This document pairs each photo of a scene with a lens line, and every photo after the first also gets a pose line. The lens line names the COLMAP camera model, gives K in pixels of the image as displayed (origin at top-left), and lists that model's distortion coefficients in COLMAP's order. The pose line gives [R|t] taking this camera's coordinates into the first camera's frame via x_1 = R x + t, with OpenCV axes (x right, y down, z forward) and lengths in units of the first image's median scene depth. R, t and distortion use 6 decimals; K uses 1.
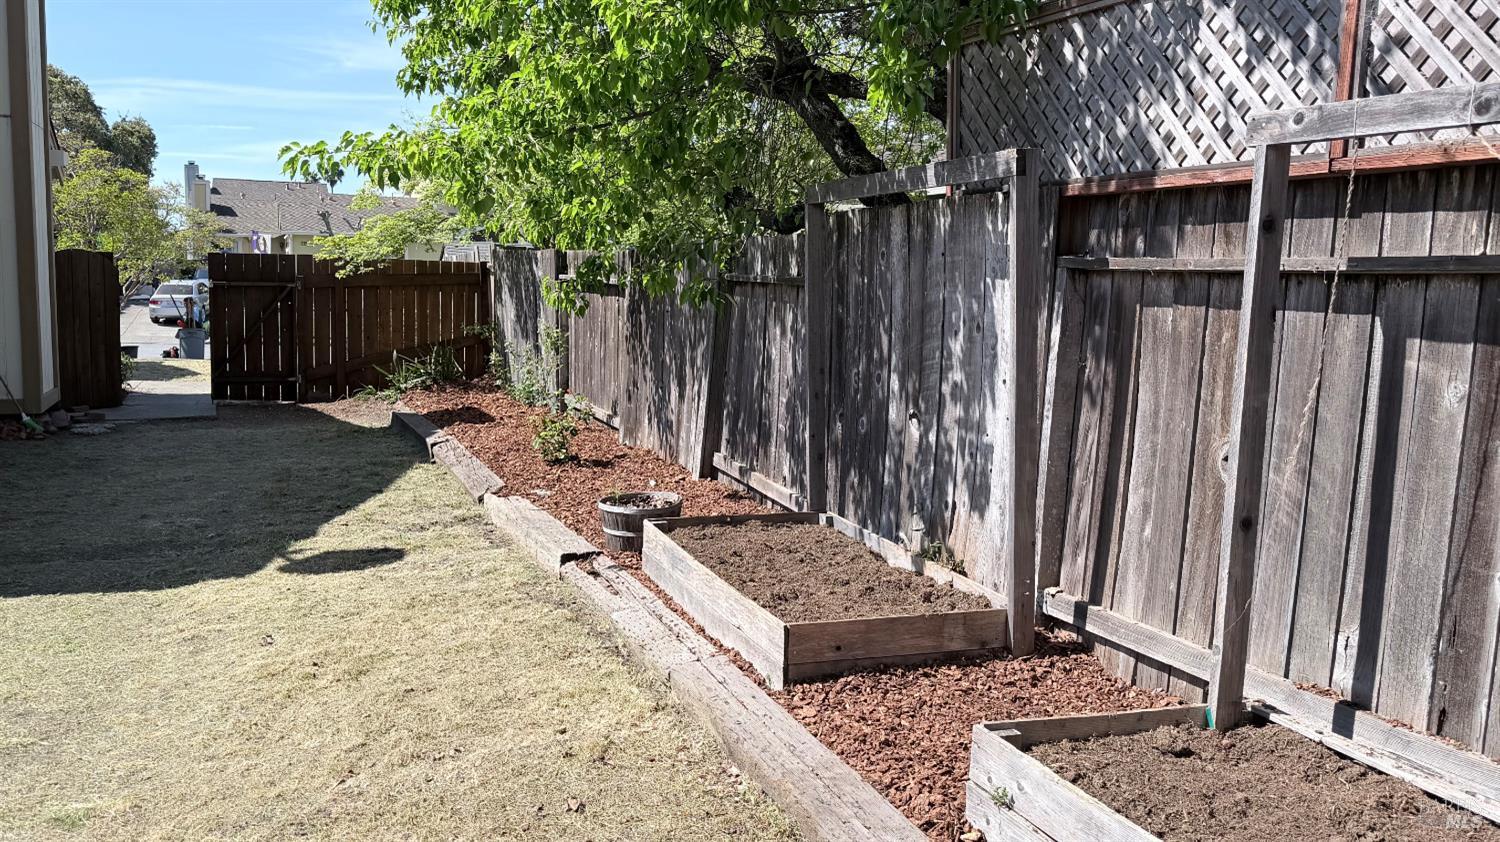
lens RADIAL K [[1192.4, 0, 751.4], [0, 1192.4, 454.3], [0, 0, 1]] dist [0.000675, -0.003923]
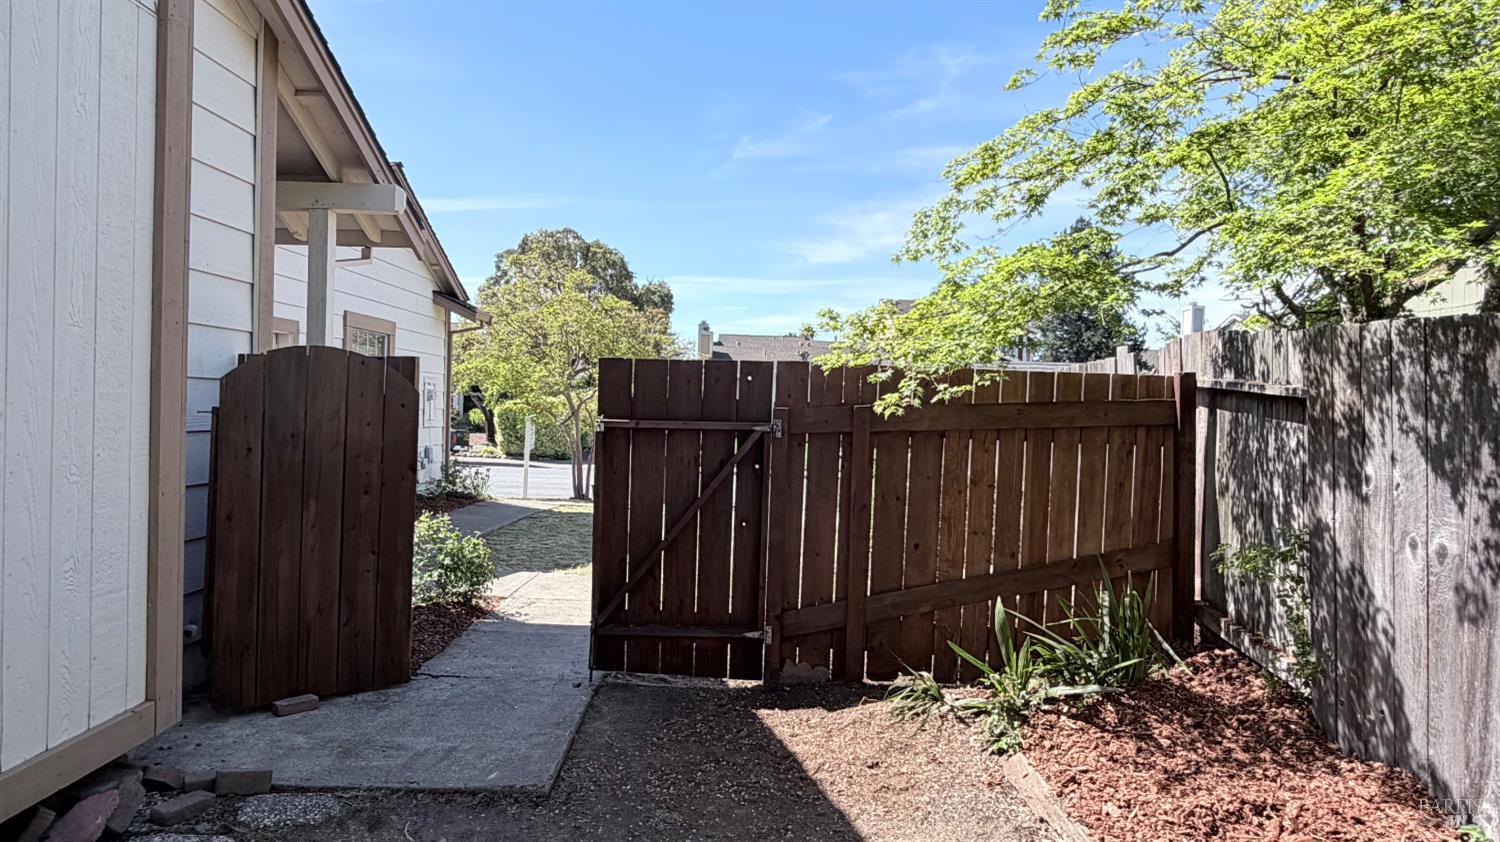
lens RADIAL K [[1002.3, 0, 750.0], [0, 1002.3, 421.0], [0, 0, 1]] dist [-0.000752, -0.000403]
pose [[0.927493, 0.005446, -0.373800, -0.241717], [-0.055102, 0.990964, -0.122285, -0.095407], [0.369756, 0.134016, 0.919413, 0.632480]]
